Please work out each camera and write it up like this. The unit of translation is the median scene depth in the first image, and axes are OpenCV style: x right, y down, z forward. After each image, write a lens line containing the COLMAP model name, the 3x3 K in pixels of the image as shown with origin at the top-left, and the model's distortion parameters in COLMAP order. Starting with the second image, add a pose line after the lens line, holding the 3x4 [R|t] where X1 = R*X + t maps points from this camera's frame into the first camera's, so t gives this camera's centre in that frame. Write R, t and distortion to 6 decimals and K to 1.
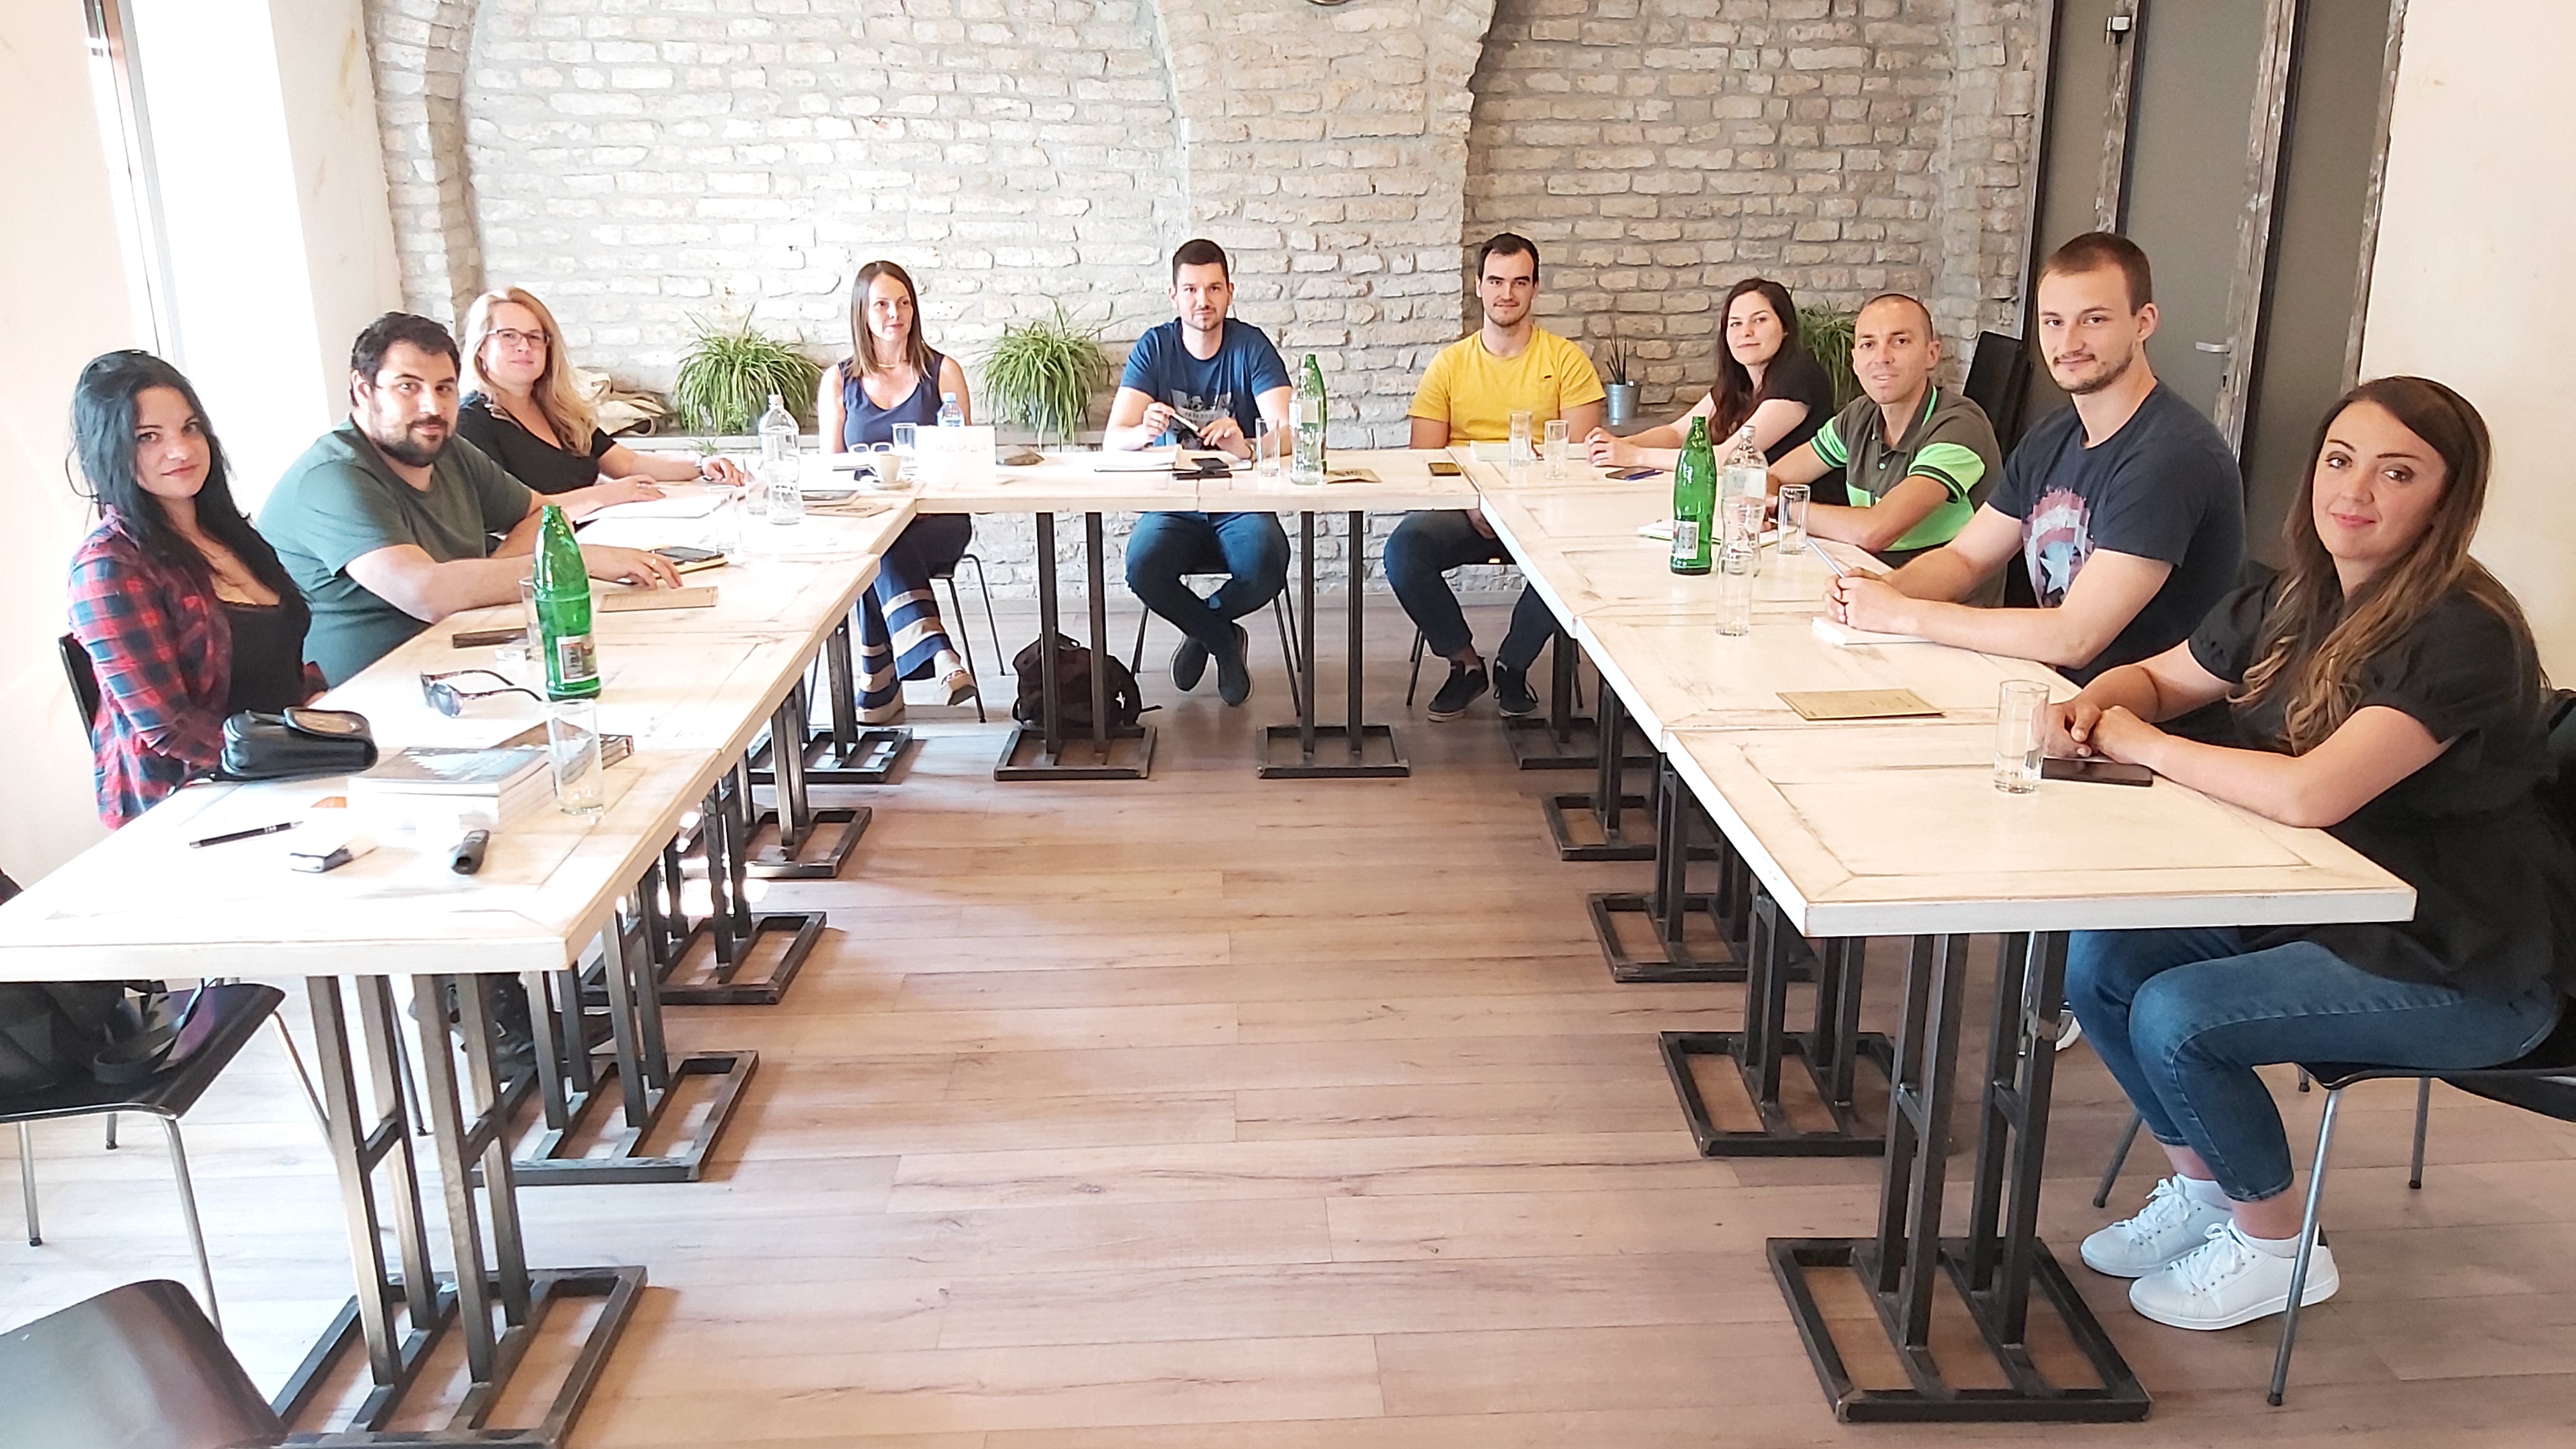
lens RADIAL K [[1974.4, 0, 1281.3], [0, 1974.4, 757.8], [0, 0, 1]] dist [0.061469, -0.119586]
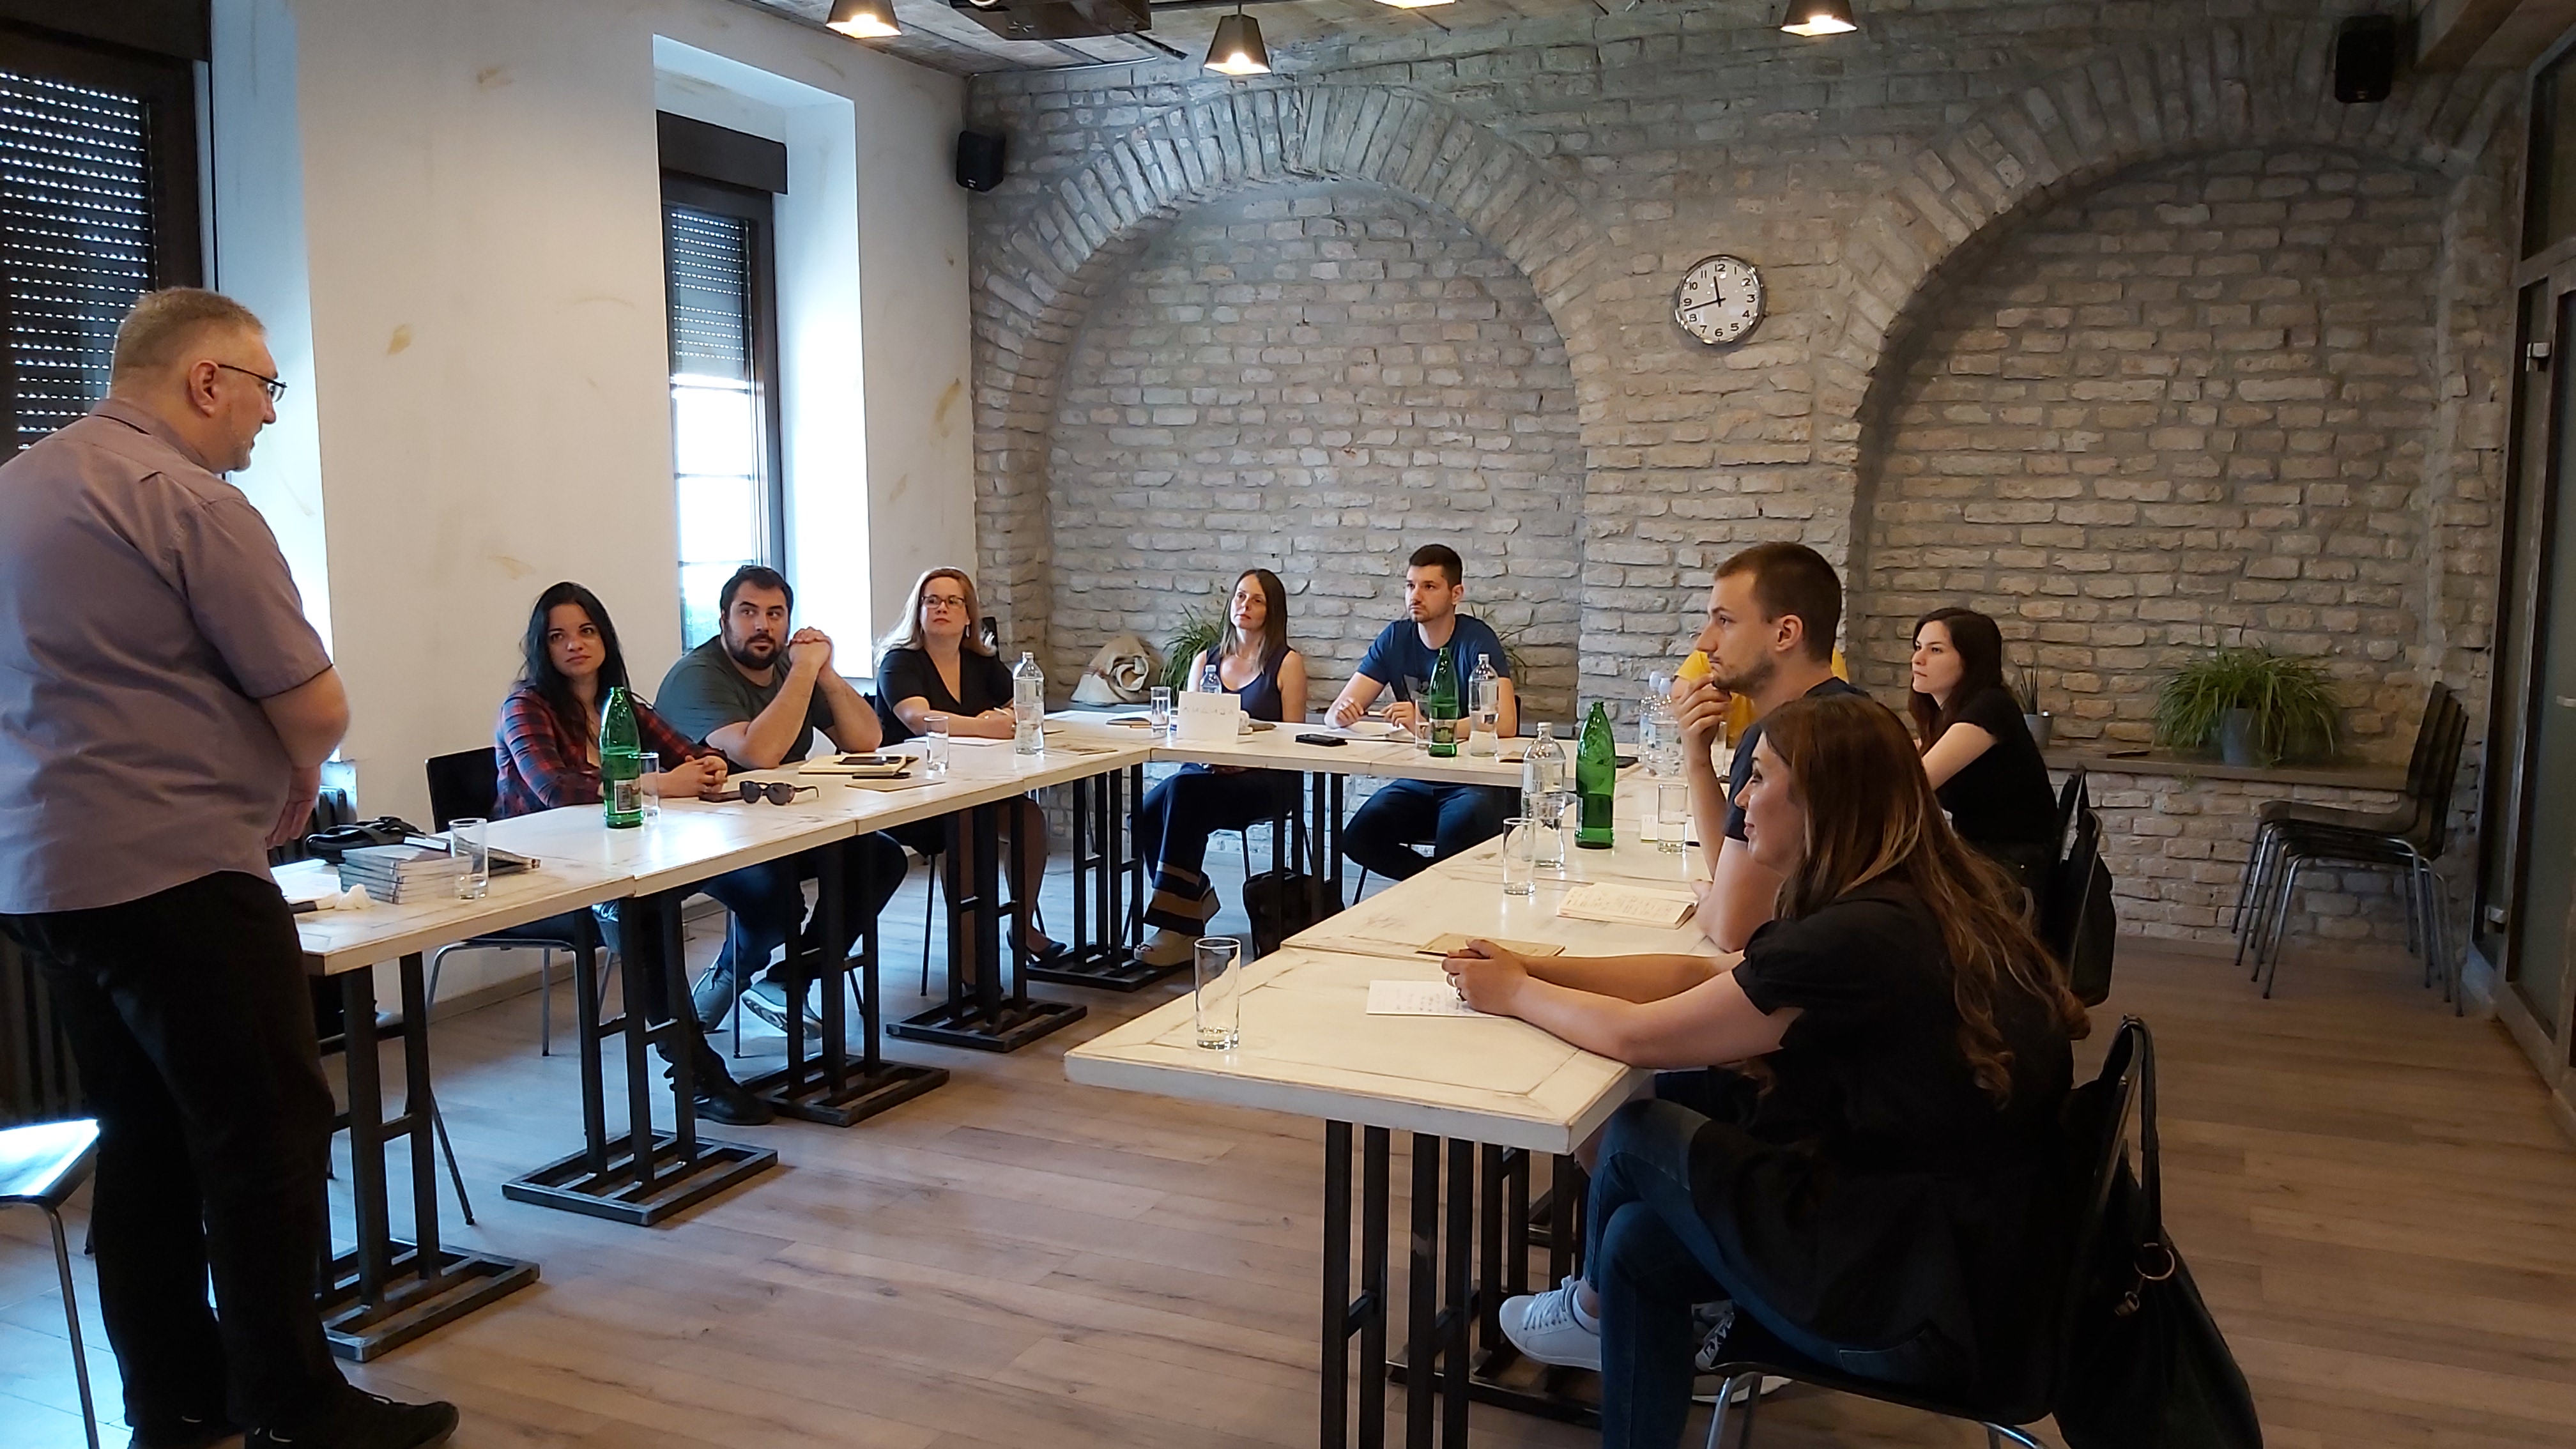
lens RADIAL K [[1974.4, 0, 1262.1], [0, 1974.4, 739.1], [0, 0, 1]] dist [0.061469, -0.119586]
pose [[0.888504, 0.070813, -0.453372, 0.284866], [-0.148935, 0.979034, -0.138961, 0.012057], [0.434027, 0.190990, 0.880422, -0.004234]]
